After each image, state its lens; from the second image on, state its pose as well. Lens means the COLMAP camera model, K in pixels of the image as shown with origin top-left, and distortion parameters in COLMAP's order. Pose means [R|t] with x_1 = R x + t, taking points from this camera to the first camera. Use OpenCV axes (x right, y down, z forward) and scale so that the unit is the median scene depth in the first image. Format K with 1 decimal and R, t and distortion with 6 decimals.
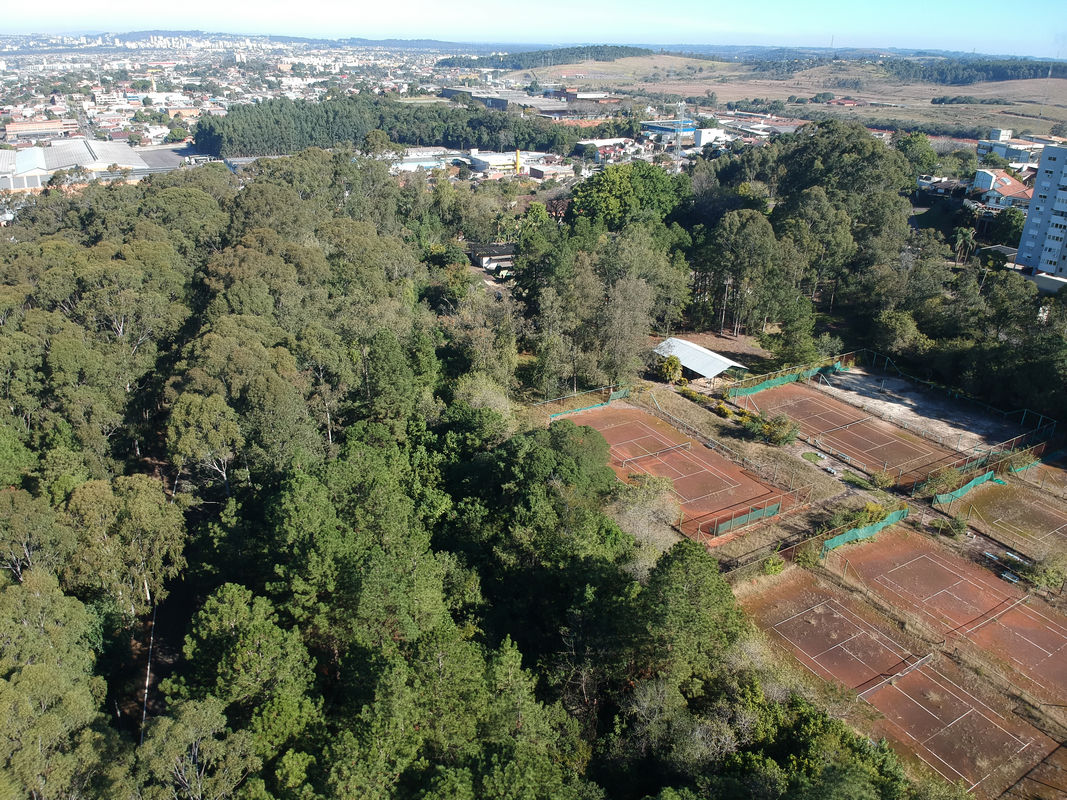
lens RADIAL K [[779.3, 0, 528.9], [0, 779.3, 400.2], [0, 0, 1]] dist [0.087722, -0.157925]
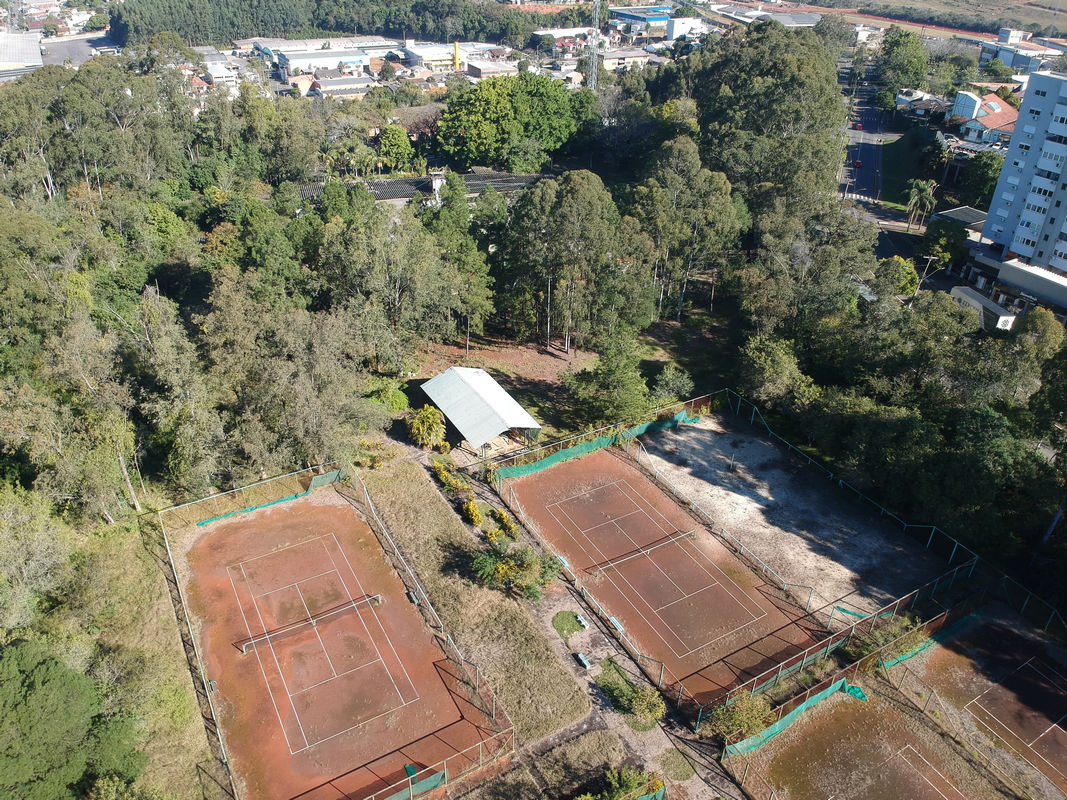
lens RADIAL K [[781.6, 0, 528.7], [0, 781.6, 393.6], [0, 0, 1]] dist [0.084897, -0.153715]
pose [[0.999871, 0.012578, -0.010020, 0.264086], [-0.011262, 0.992463, 0.122023, -0.145061], [0.011480, -0.121894, 0.992477, 0.320618]]
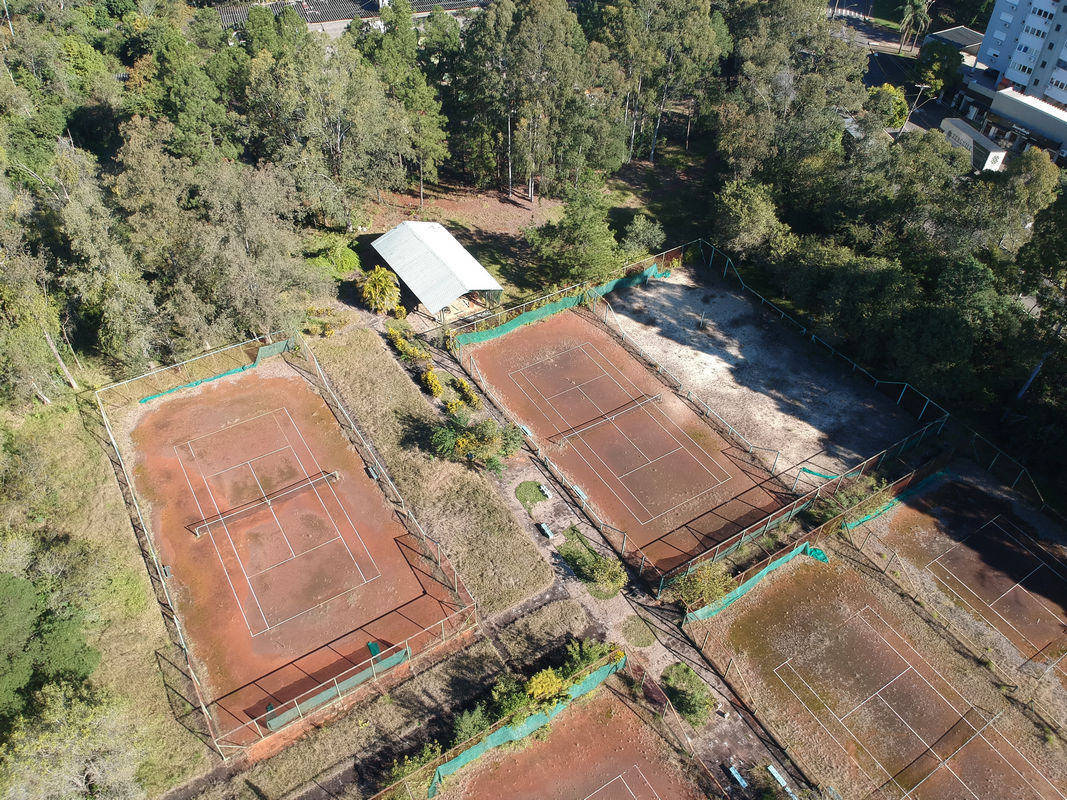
lens RADIAL K [[784.5, 0, 529.0], [0, 784.5, 393.0], [0, 0, 1]] dist [0.091321, -0.165407]
pose [[0.999692, -0.013095, 0.021102, 0.274831], [0.005609, 0.946794, 0.321792, -0.157574], [-0.024193, -0.321575, 0.946575, 0.353645]]
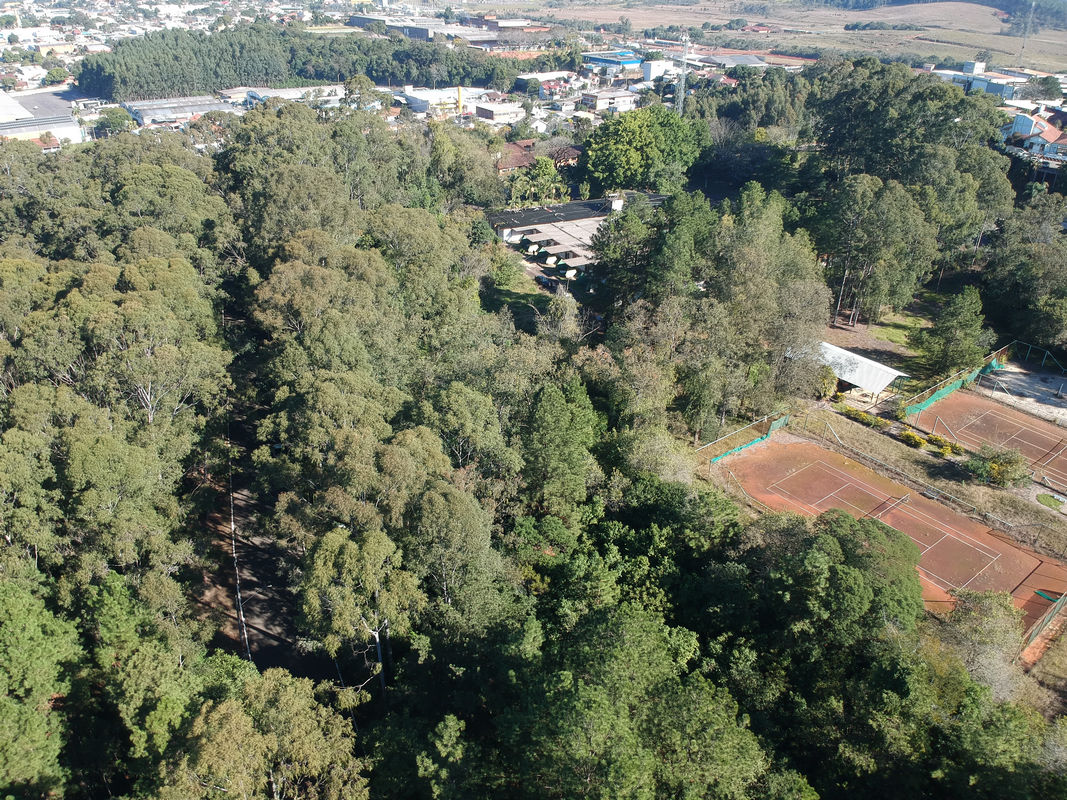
lens RADIAL K [[772.7, 0, 528.3], [0, 772.7, 404.1], [0, 0, 1]] dist [0.075399, -0.133517]
pose [[0.991431, -0.060614, 0.115714, -0.208865], [0.050307, 0.994670, 0.090002, -0.101013], [-0.120553, -0.083410, 0.989197, 0.219385]]
